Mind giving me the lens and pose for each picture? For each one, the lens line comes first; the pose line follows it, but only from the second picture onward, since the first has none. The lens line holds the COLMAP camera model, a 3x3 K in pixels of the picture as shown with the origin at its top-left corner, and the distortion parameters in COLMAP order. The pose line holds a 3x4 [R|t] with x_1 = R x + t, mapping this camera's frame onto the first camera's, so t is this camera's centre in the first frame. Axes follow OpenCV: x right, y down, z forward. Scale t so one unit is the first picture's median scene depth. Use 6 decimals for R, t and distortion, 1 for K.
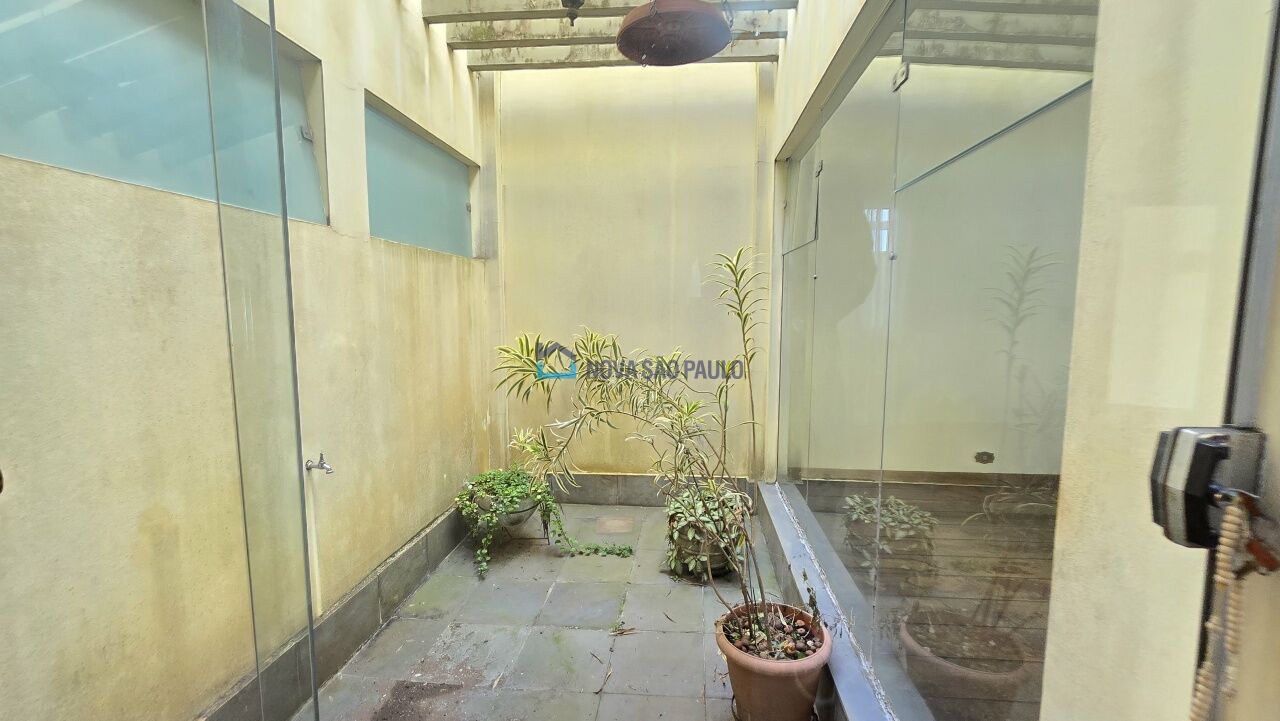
lens RADIAL K [[523.7, 0, 635.0], [0, 523.7, 361.4], [0, 0, 1]] dist [0.000198, 0.001449]
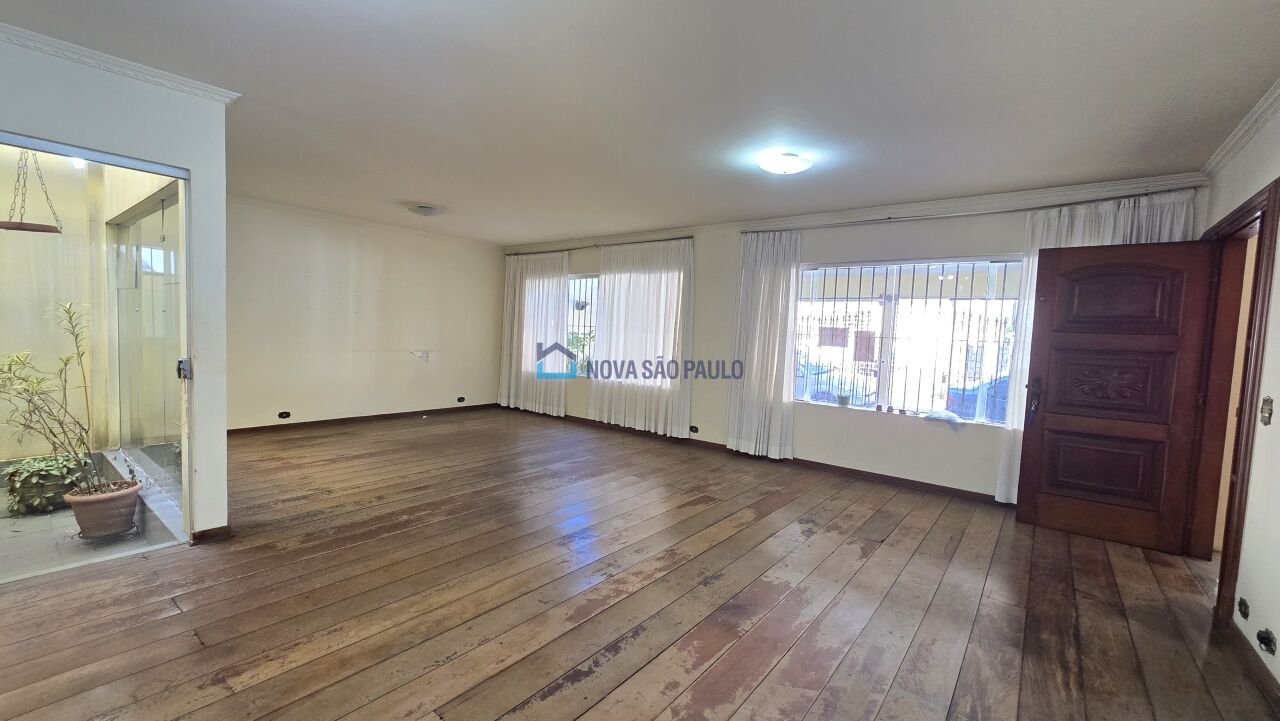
lens RADIAL K [[523.7, 0, 630.9], [0, 523.7, 364.1], [0, 0, 1]] dist [0.000198, 0.001449]
pose [[0.540773, -0.029745, 0.840643, -0.207474], [0.040562, 0.999134, 0.009261, 0.059322], [-0.840190, 0.029090, 0.541511, -1.153898]]
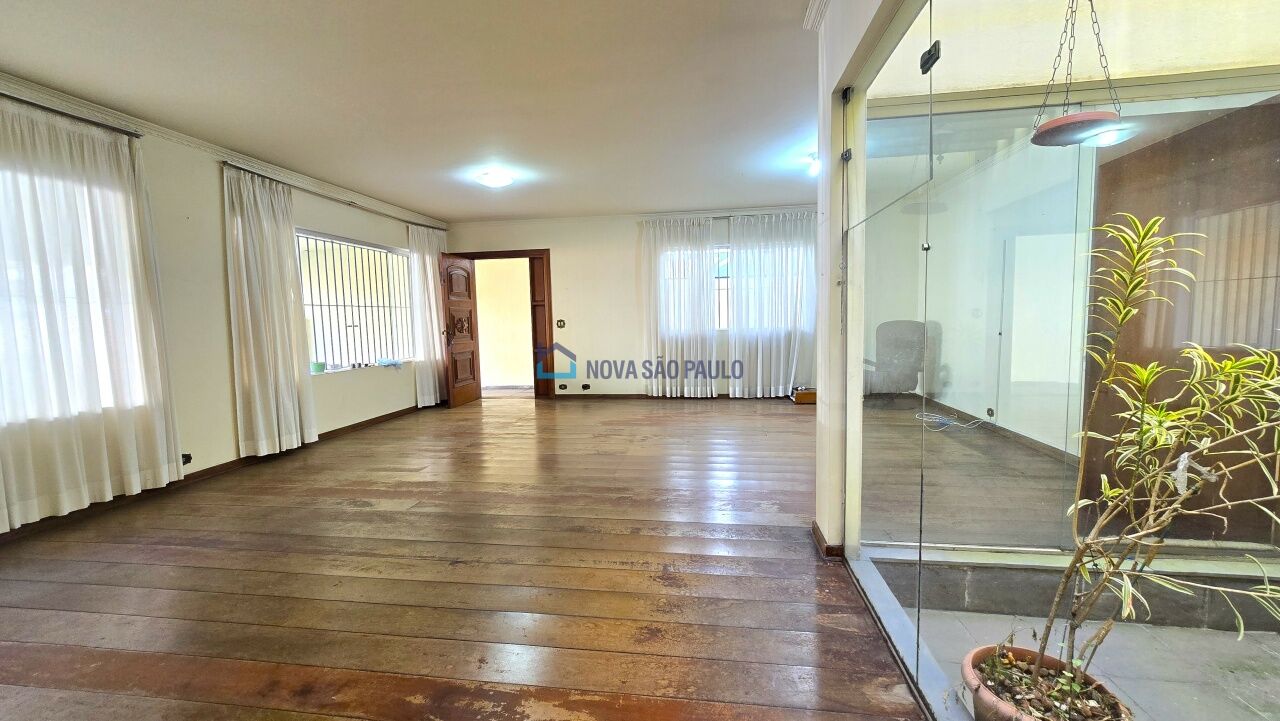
lens RADIAL K [[523.7, 0, 634.7], [0, 523.7, 362.9], [0, 0, 1]] dist [0.000198, 0.001449]
pose [[-0.998481, 0.017932, 0.052100, 0.543370], [0.027470, 0.981670, 0.188598, -0.120540], [-0.047763, 0.189743, -0.980671, 1.159823]]
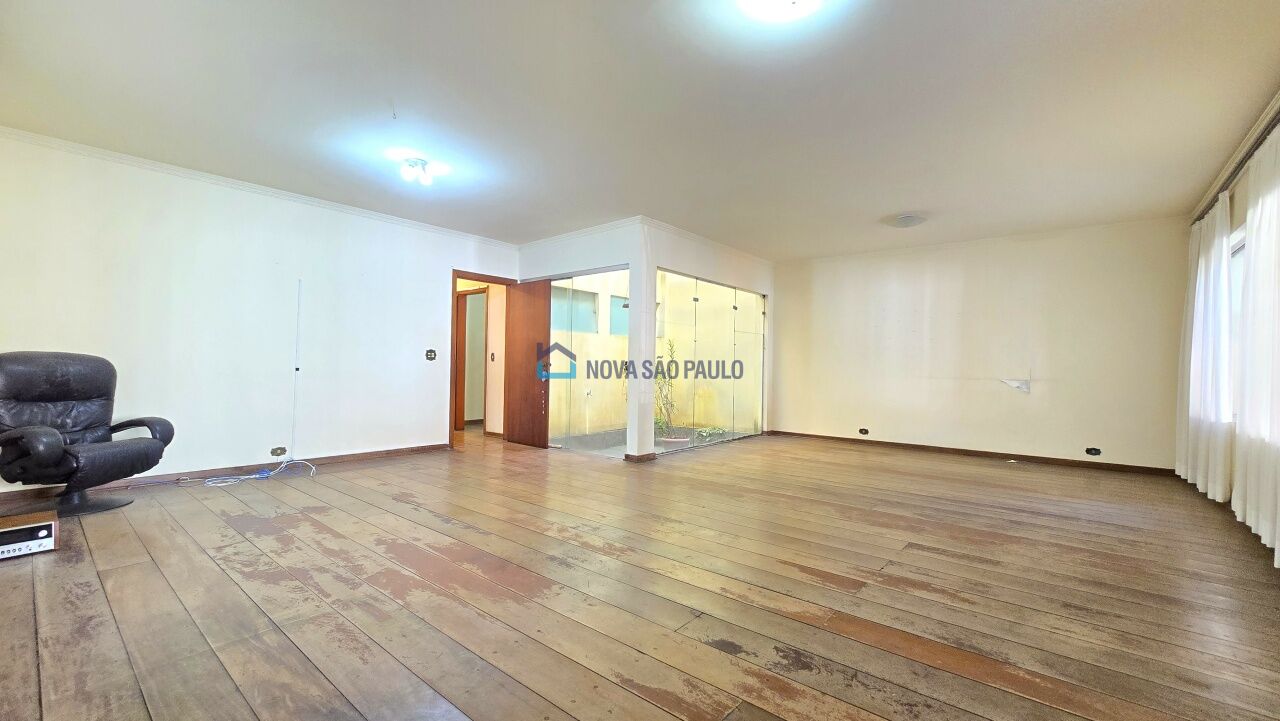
lens RADIAL K [[523.7, 0, 642.7], [0, 523.7, 365.2], [0, 0, 1]] dist [0.000198, 0.001449]
pose [[0.828005, 0.010119, -0.560629, 1.391507], [-0.070820, 0.993718, -0.086660, 0.210306], [0.556230, 0.111459, 0.823520, -1.469210]]
